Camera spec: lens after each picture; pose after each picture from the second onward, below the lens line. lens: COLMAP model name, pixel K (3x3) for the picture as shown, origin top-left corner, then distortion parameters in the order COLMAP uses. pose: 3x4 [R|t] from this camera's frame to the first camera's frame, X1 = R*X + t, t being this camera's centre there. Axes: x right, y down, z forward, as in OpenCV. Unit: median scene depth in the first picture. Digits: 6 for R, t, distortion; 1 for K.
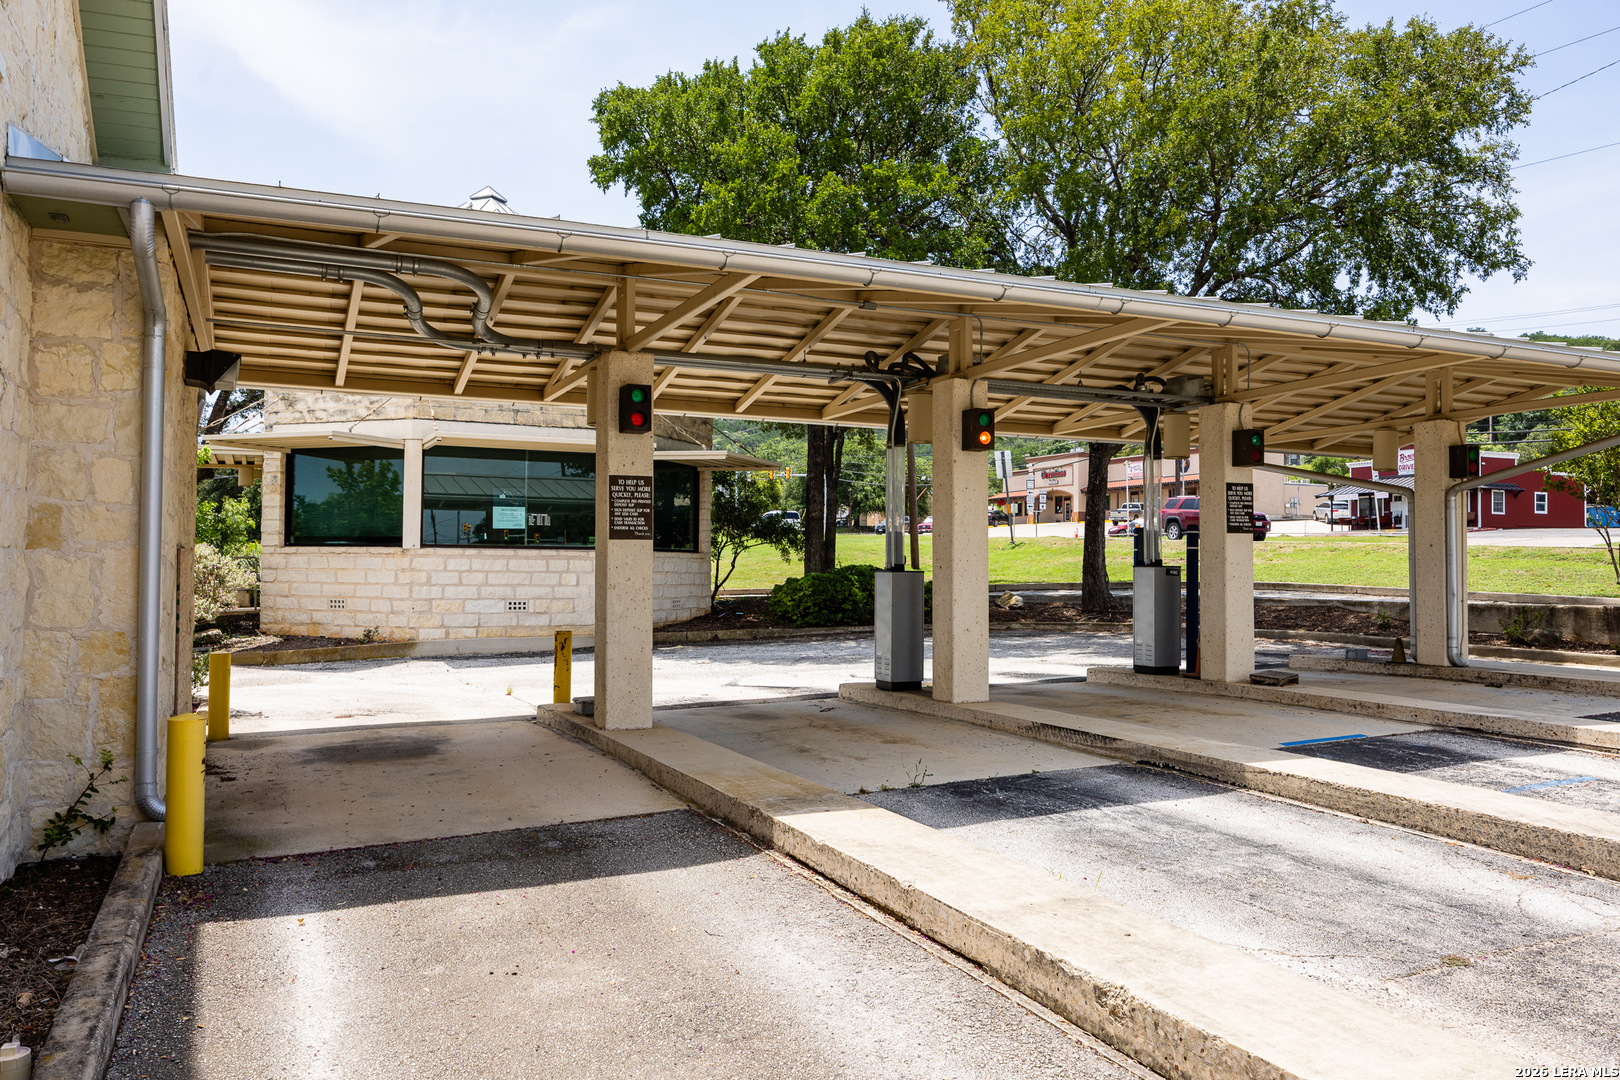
lens RADIAL K [[1248.1, 0, 808.4], [0, 1248.1, 540.3], [0, 0, 1]] dist [0.000245, 0.003101]
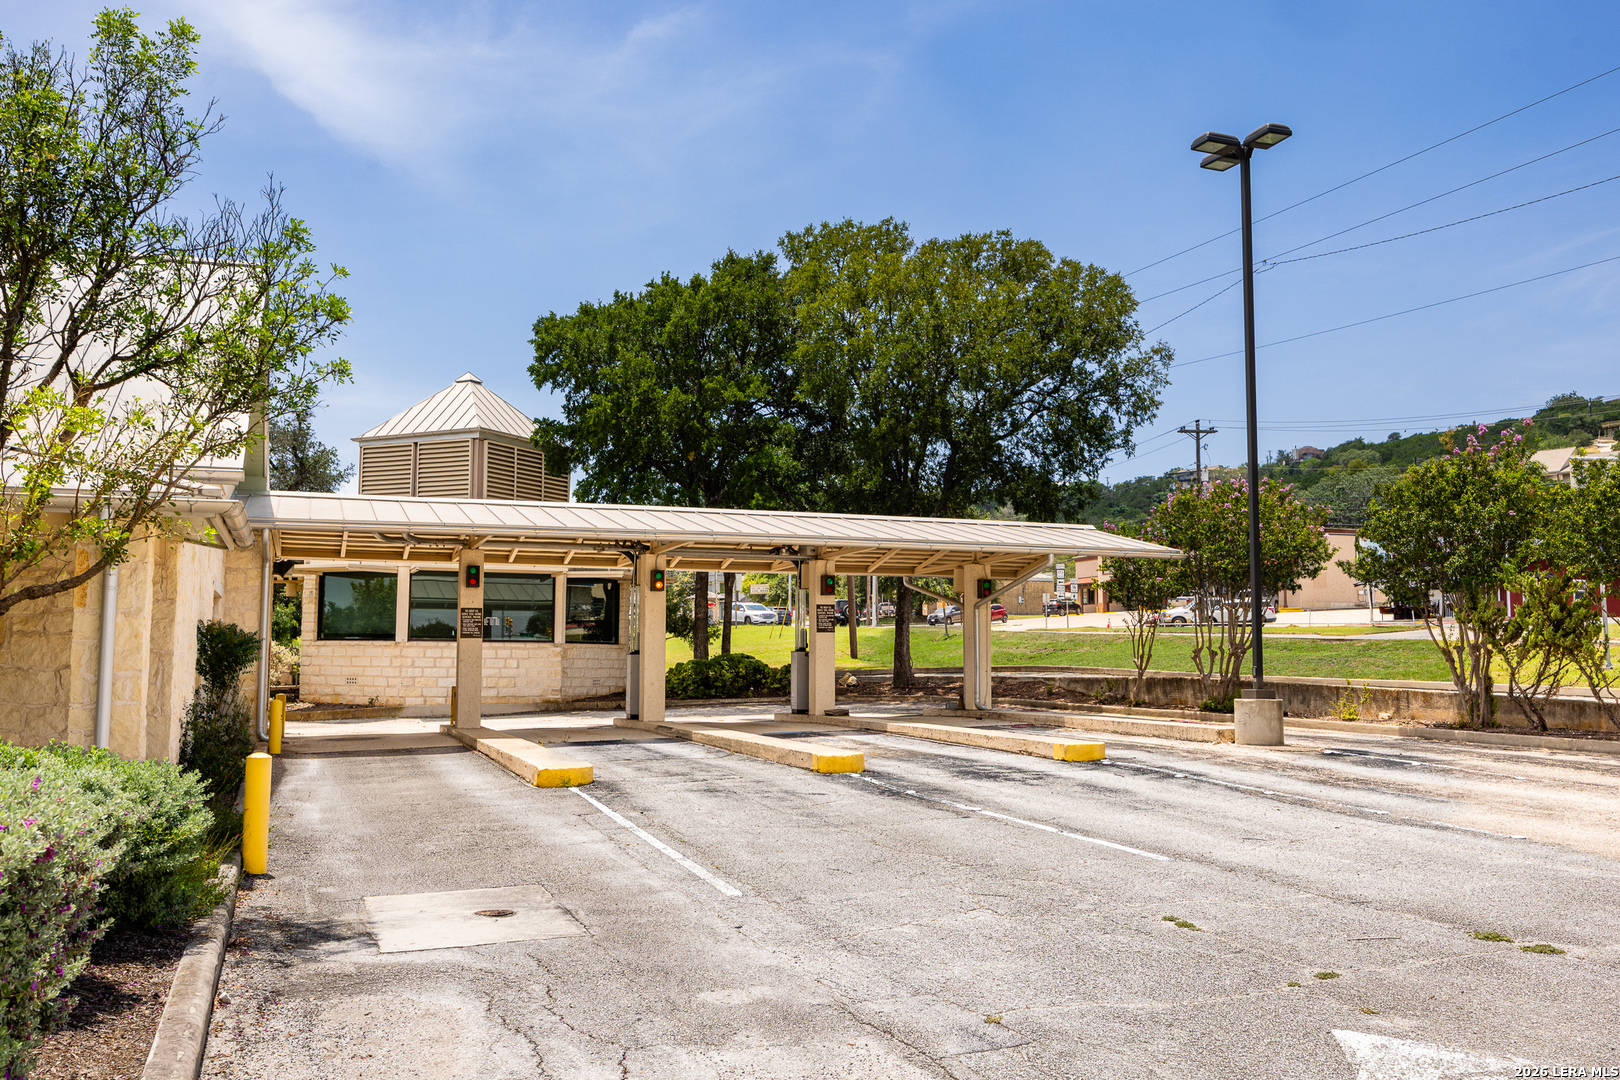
lens RADIAL K [[1479.4, 0, 810.0], [0, 1479.4, 540.5], [0, 0, 1]] dist [-0.018937, 0.000000]
pose [[0.996700, -0.008514, -0.080725, 0.285922], [0.003650, 0.998179, -0.060212, -0.005732], [0.081090, 0.059719, 0.994916, -0.655184]]
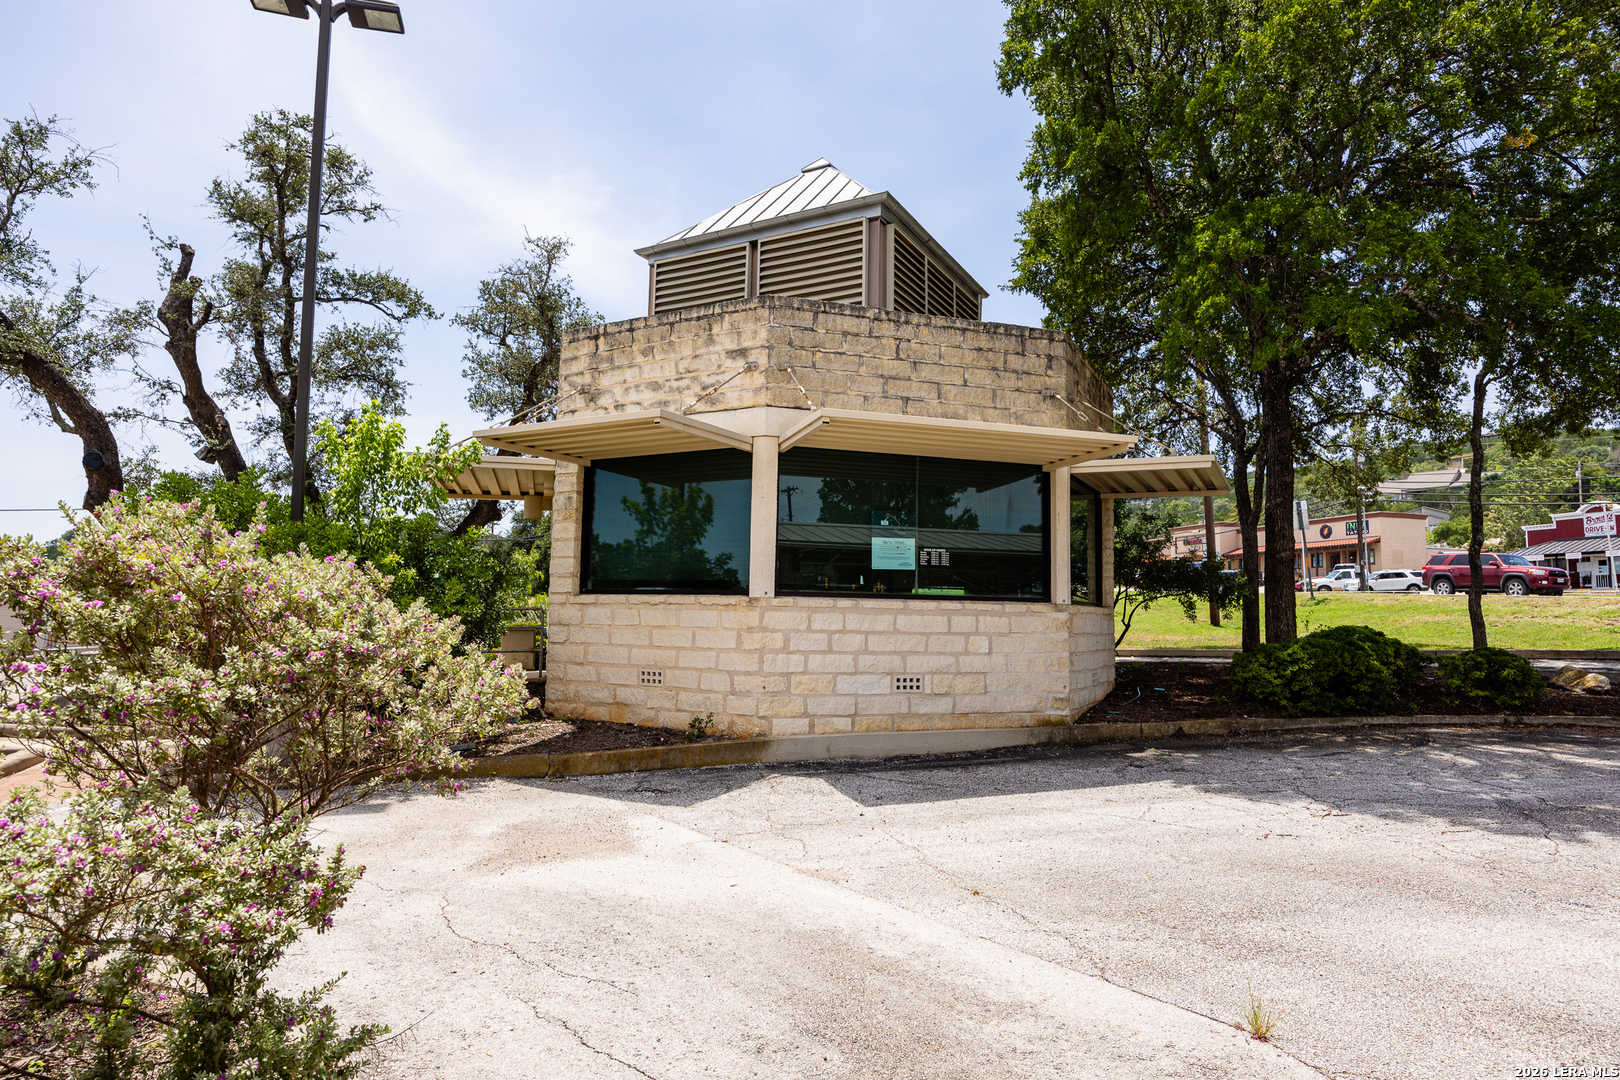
lens RADIAL K [[920.8, 0, 810.9], [0, 920.8, 538.9], [0, 0, 1]] dist [0.004934, 0.002412]
pose [[0.990811, -0.002836, -0.135227, -0.219076], [-0.005731, 0.998002, -0.062921, 0.006037], [0.135135, 0.063117, 0.988815, 0.498058]]
